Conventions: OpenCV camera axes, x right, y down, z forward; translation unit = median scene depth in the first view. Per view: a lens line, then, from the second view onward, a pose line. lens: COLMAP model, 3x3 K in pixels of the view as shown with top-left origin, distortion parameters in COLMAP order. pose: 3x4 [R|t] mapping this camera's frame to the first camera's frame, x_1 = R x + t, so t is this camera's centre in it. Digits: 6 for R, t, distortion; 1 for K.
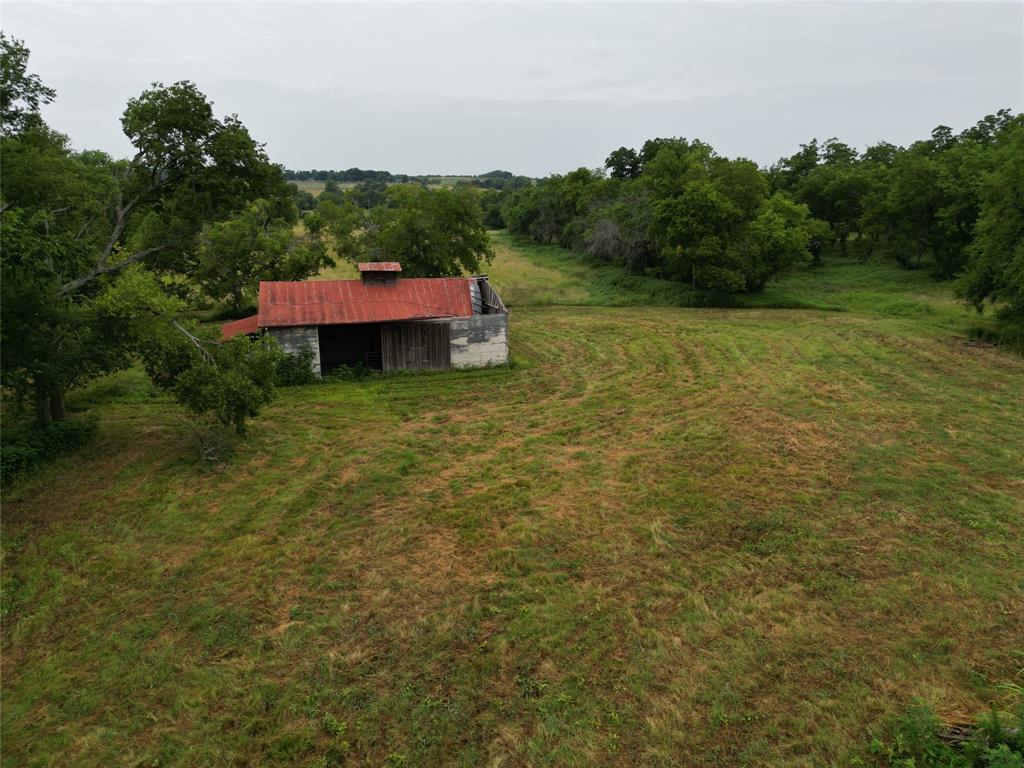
lens RADIAL K [[703.1, 0, 512.0], [0, 703.1, 384.0], [0, 0, 1]] dist [0.043679, -0.001316]
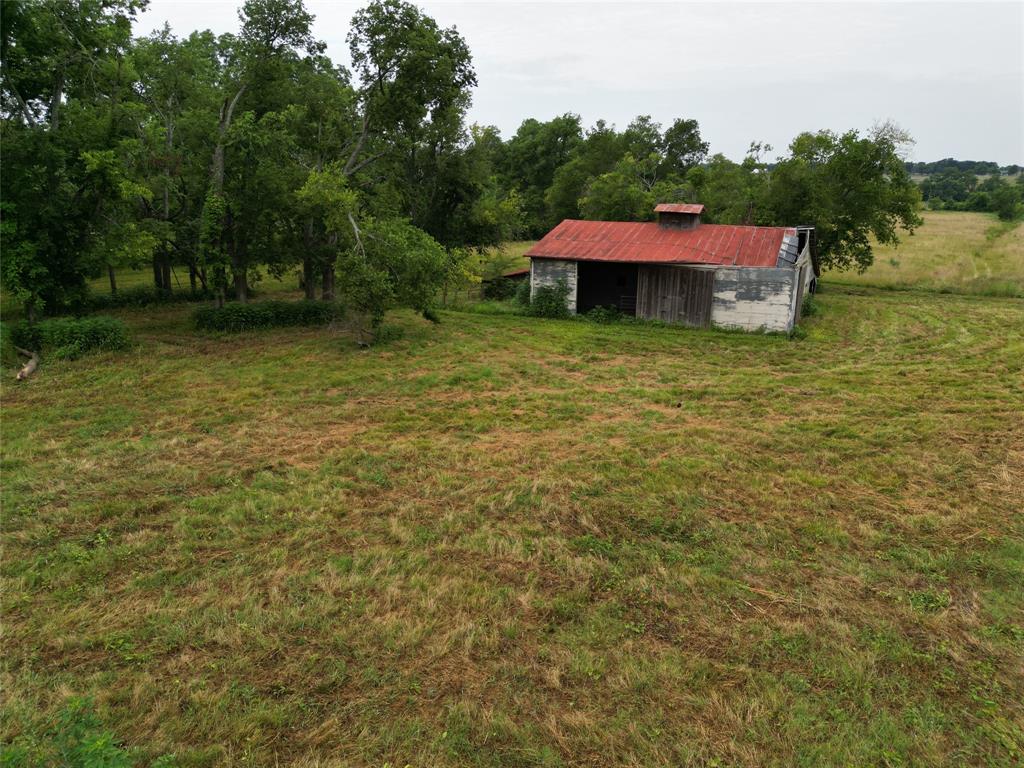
lens RADIAL K [[703.1, 0, 512.0], [0, 703.1, 384.0], [0, 0, 1]] dist [0.043679, -0.001316]
pose [[0.742157, 0.188460, -0.643183, 0.298466], [-0.184496, 0.980023, 0.074272, 0.026914], [0.644332, 0.063543, 0.762101, 0.209356]]
